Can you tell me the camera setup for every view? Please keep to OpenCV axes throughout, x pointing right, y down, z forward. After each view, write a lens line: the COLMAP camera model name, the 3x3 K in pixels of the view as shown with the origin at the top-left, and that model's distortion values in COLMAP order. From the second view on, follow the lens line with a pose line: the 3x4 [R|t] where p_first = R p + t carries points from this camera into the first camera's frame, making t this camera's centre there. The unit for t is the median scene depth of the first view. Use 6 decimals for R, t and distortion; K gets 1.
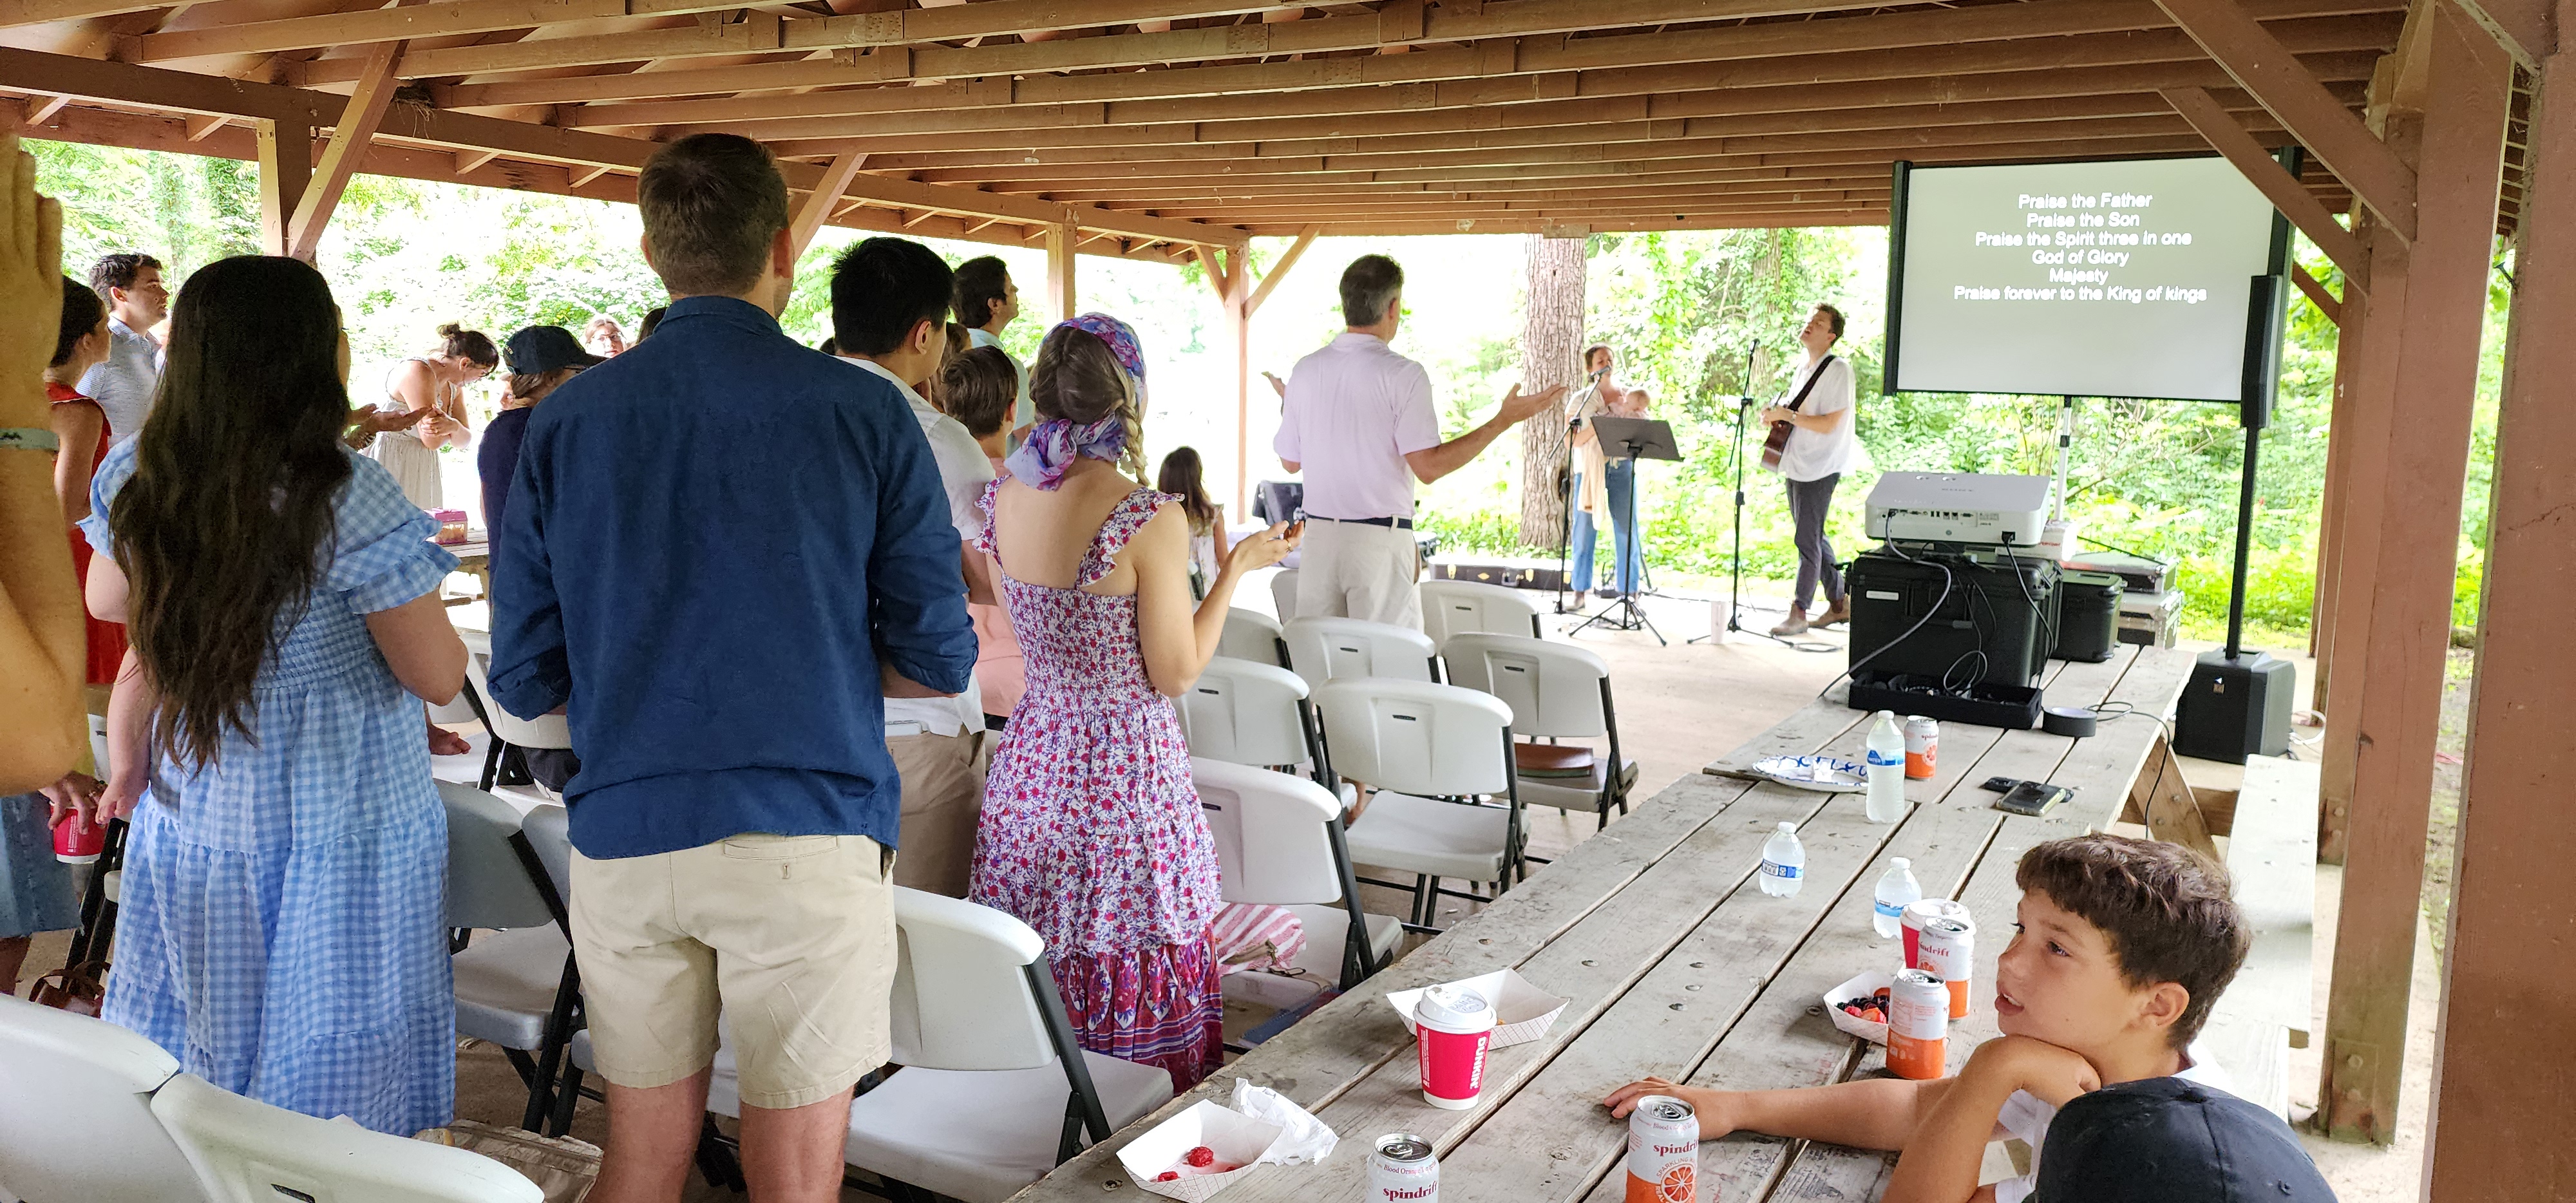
lens RADIAL K [[1779.1, 0, 1288.0], [0, 1779.1, 601.5], [0, 0, 1]] dist [0.001523, 0.000091]
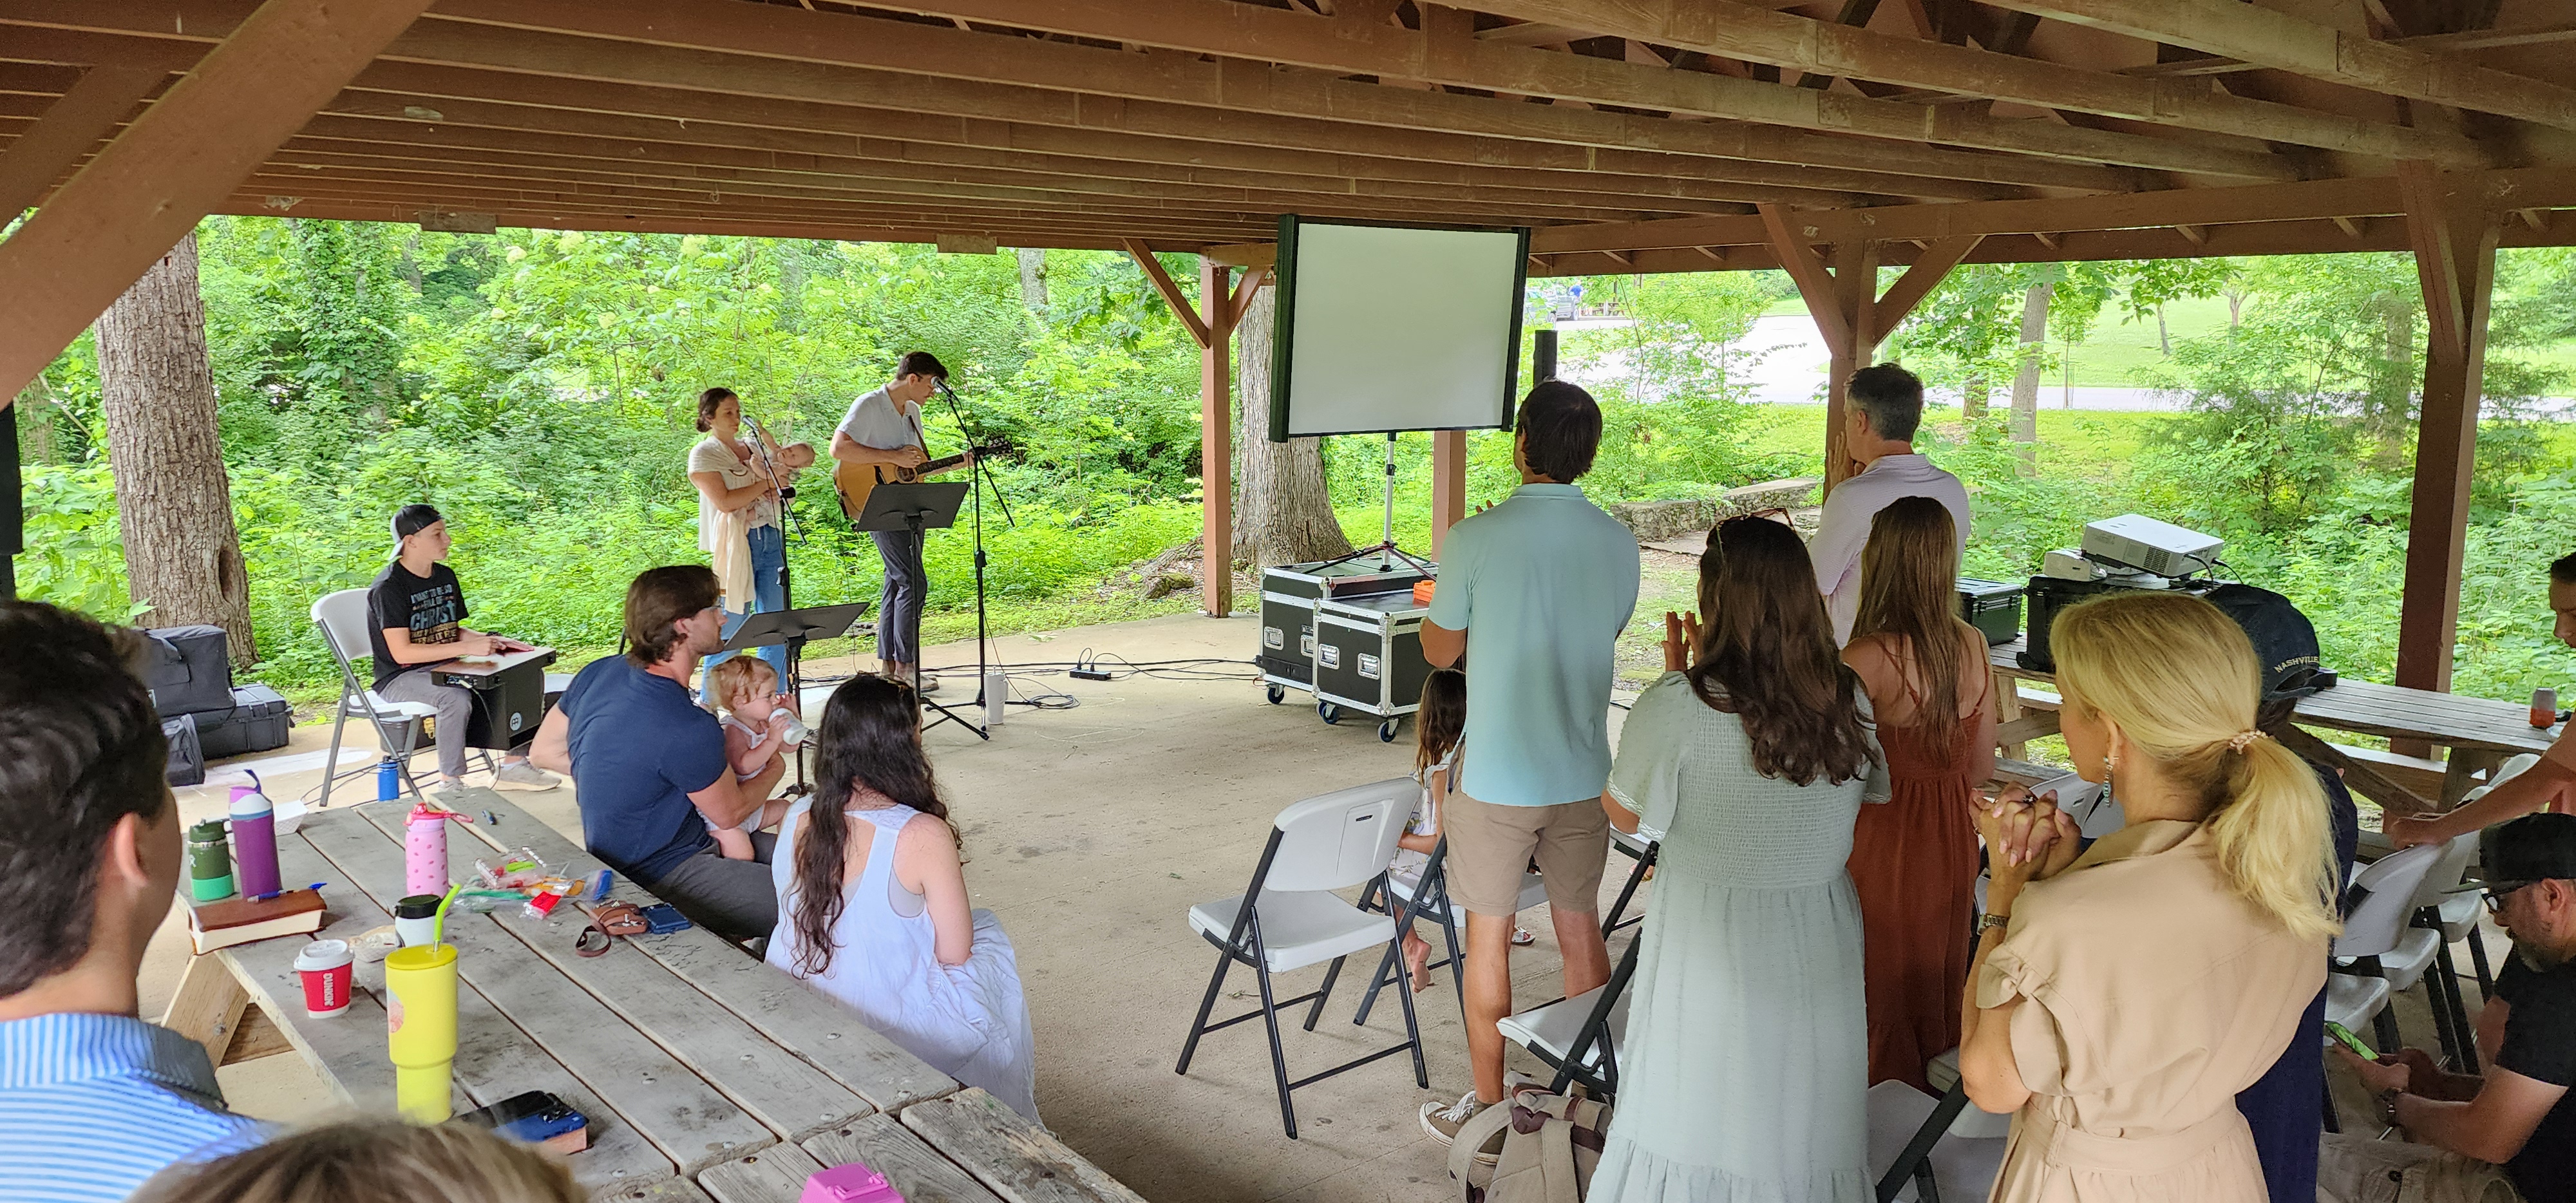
lens RADIAL K [[1779.1, 0, 1288.0], [0, 1779.1, 601.5], [0, 0, 1]] dist [0.001523, 0.000091]
pose [[0.340664, -0.158172, 0.926785, -0.644277], [0.133331, 0.983912, 0.118912, -0.150334], [-0.930683, 0.083060, 0.356272, 0.656199]]
